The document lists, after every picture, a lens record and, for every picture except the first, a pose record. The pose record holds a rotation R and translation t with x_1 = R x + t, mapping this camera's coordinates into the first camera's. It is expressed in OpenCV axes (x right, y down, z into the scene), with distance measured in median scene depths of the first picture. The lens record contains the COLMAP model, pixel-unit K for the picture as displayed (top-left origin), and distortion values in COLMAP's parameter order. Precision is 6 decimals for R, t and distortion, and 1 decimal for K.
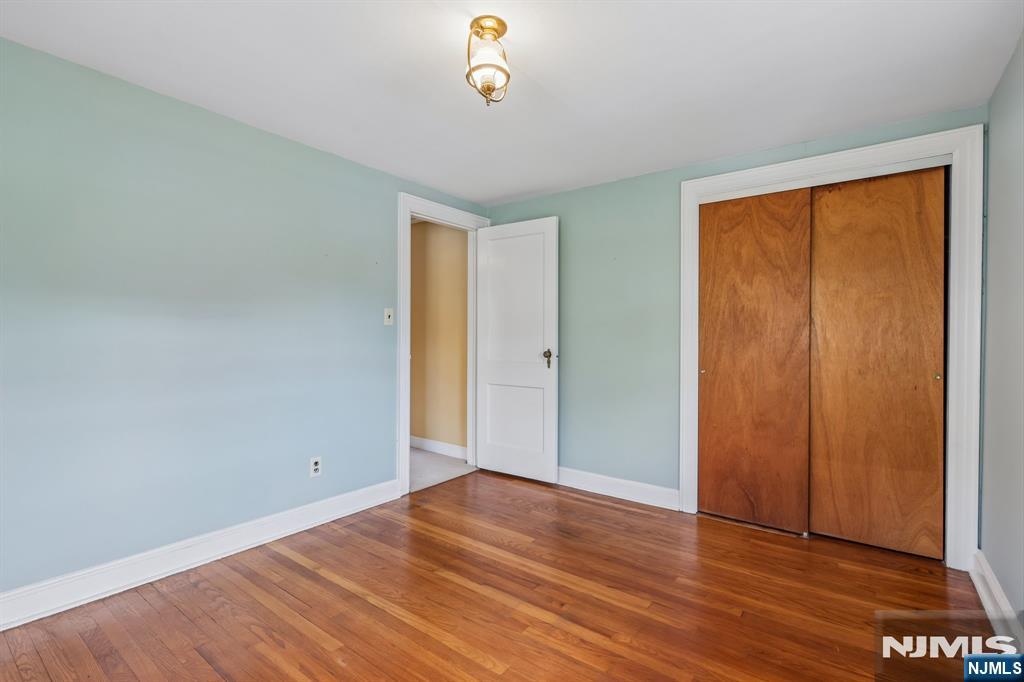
lens RADIAL K [[470.2, 0, 513.7], [0, 470.2, 338.9], [0, 0, 1]] dist [-0.003618, 0.000429]
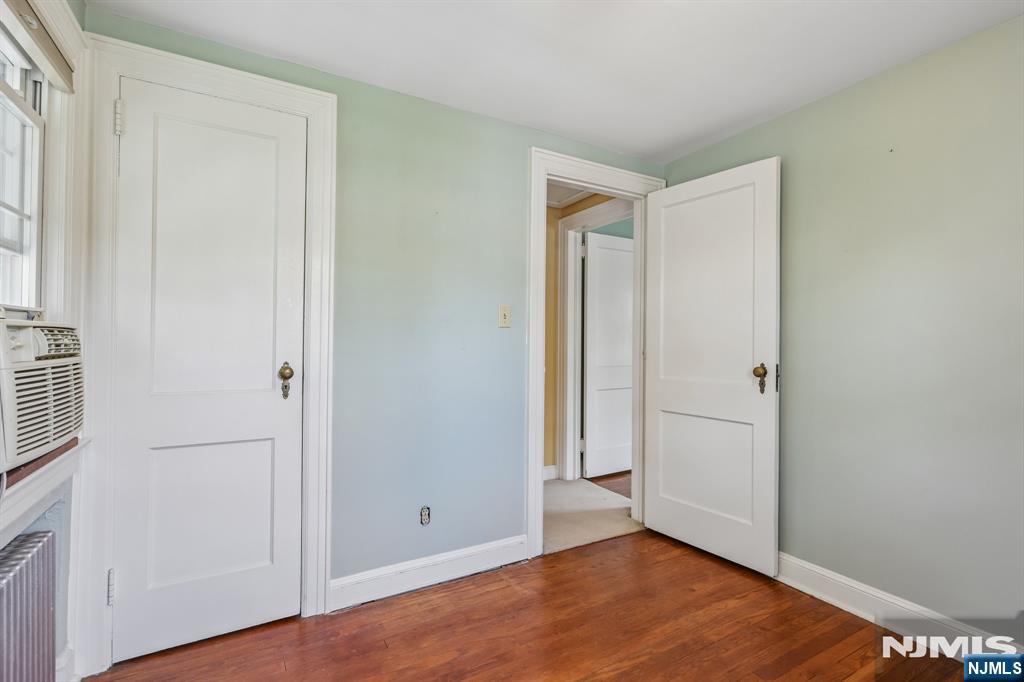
lens RADIAL K [[409.8, 0, 506.2], [0, 409.8, 336.4], [0, 0, 1]] dist [-0.000244, 0.000262]
pose [[0.899045, 0.004353, -0.437834, 0.005258], [-0.010566, 0.999875, -0.011755, -0.005150], [0.437728, 0.015195, 0.898979, 0.345937]]
